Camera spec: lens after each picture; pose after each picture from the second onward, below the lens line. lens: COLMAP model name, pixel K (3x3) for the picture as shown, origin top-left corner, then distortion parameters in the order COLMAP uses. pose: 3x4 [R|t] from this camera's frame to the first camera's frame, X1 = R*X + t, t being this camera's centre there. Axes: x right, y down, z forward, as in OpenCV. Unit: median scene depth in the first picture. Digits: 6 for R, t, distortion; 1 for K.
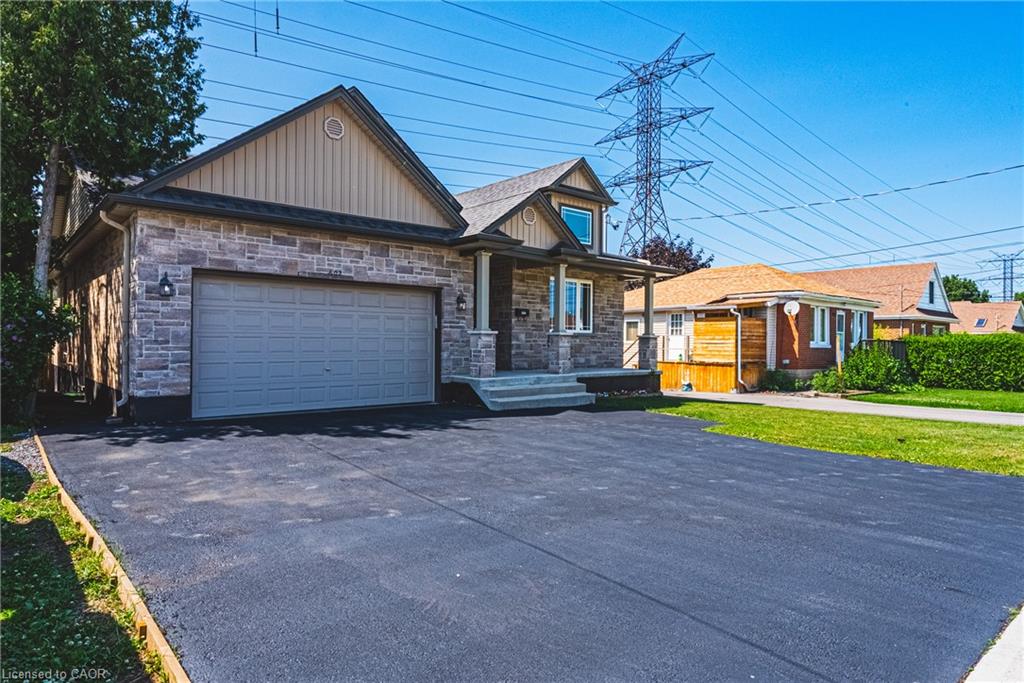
lens RADIAL K [[612.5, 0, 511.4], [0, 612.5, 339.4], [0, 0, 1]] dist [-0.000323, -0.000022]
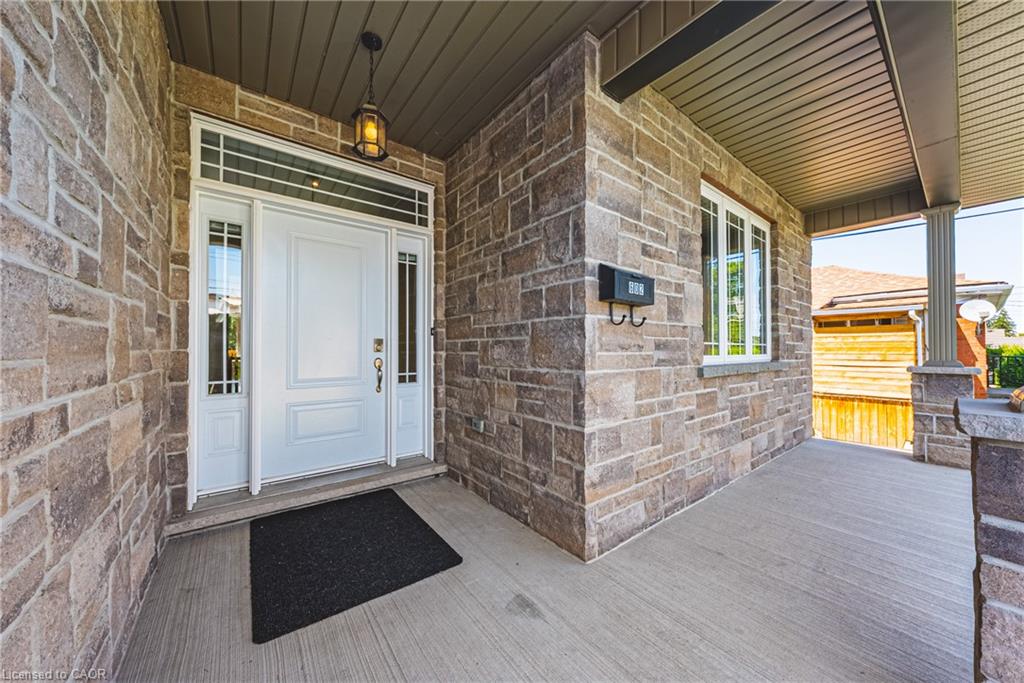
lens RADIAL K [[354.6, 0, 513.8], [0, 354.6, 344.7], [0, 0, 1]] dist [-0.002947, -0.000432]
pose [[0.998410, -0.009676, -0.055532, -0.016766], [0.009031, 0.999889, -0.011844, -0.021799], [0.055640, 0.011323, 0.998387, 0.861834]]
